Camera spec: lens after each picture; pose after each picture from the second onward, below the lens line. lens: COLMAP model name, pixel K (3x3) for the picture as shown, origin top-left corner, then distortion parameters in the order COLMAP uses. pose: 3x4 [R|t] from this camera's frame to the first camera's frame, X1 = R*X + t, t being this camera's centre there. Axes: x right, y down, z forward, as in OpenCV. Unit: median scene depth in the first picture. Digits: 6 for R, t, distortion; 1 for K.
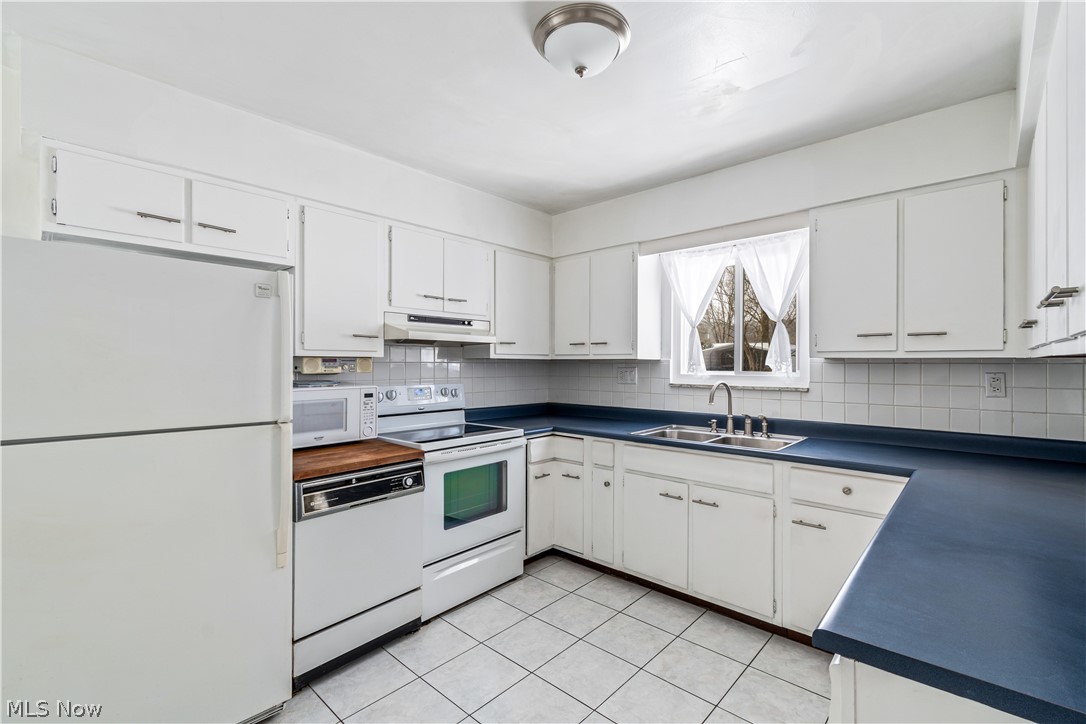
lens RADIAL K [[480.5, 0, 549.0], [0, 480.5, 363.7], [0, 0, 1]] dist [0.004092, -0.001698]
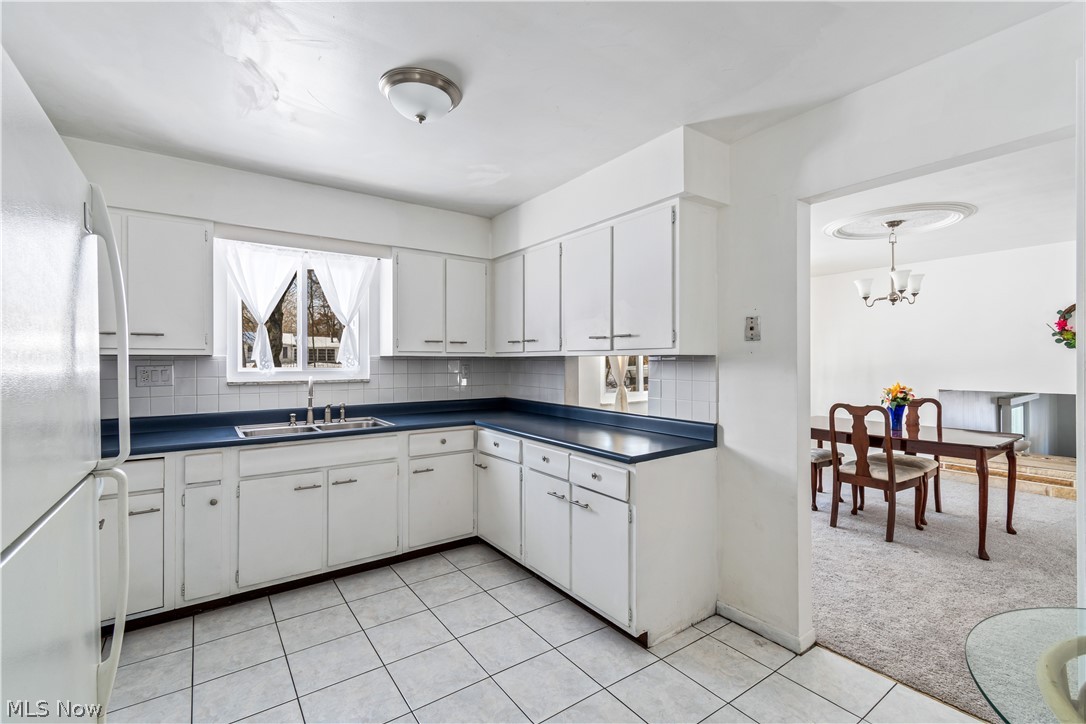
lens RADIAL K [[480.5, 0, 549.4], [0, 480.5, 361.2], [0, 0, 1]] dist [0.004092, -0.001698]
pose [[0.206199, -0.002808, 0.978506, -0.642449], [0.003977, 0.999990, 0.002031, 0.002102], [-0.978502, 0.003472, 0.206208, 0.264933]]
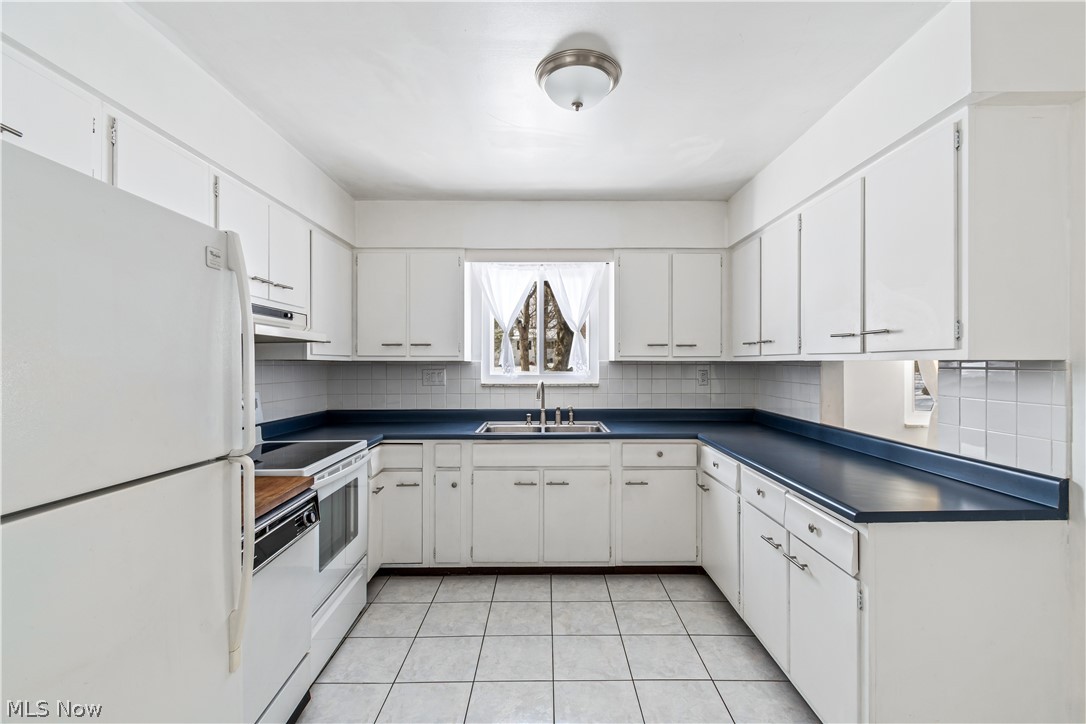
lens RADIAL K [[480.5, 0, 547.8], [0, 480.5, 363.7], [0, 0, 1]] dist [0.004092, -0.001698]
pose [[0.737613, -0.002824, 0.675218, -0.452599], [0.003404, 0.999994, 0.000464, -0.004306], [-0.675215, 0.001957, 0.737618, 0.134262]]
